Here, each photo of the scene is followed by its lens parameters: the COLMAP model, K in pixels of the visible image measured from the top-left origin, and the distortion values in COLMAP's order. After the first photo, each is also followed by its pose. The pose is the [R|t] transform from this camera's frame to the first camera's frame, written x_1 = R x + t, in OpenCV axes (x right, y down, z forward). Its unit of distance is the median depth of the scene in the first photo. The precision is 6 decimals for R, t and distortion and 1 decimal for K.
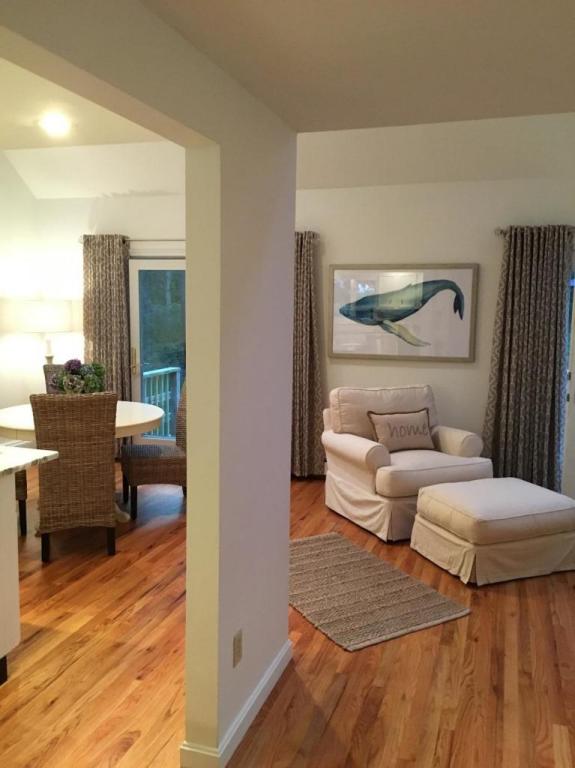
lens RADIAL K [[650.3, 0, 287.5], [0, 650.3, 384.0], [0, 0, 1]] dist [0.080998, -0.106831]
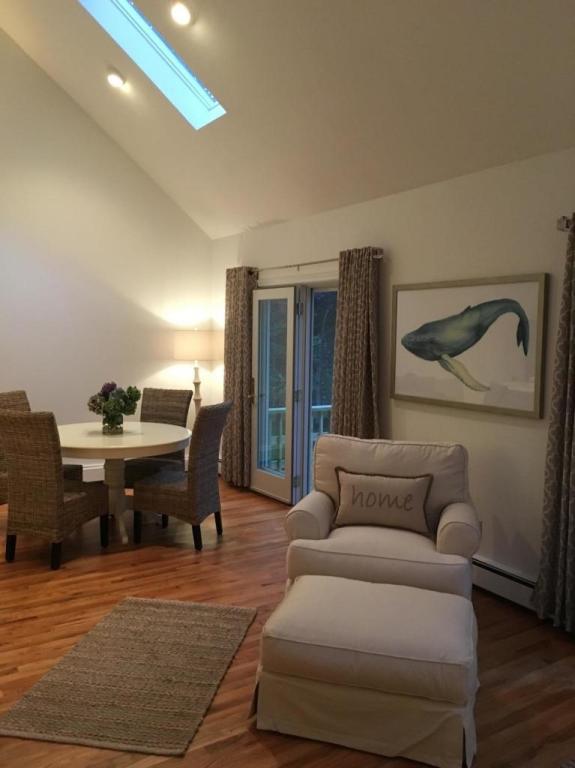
lens RADIAL K [[650.3, 0, 287.5], [0, 650.3, 384.0], [0, 0, 1]] dist [0.080998, -0.106831]
pose [[0.773503, 0.051692, -0.631681, 0.495531], [-0.088855, 0.995670, -0.027326, -0.026886], [0.627533, 0.077265, 0.774746, 0.302944]]
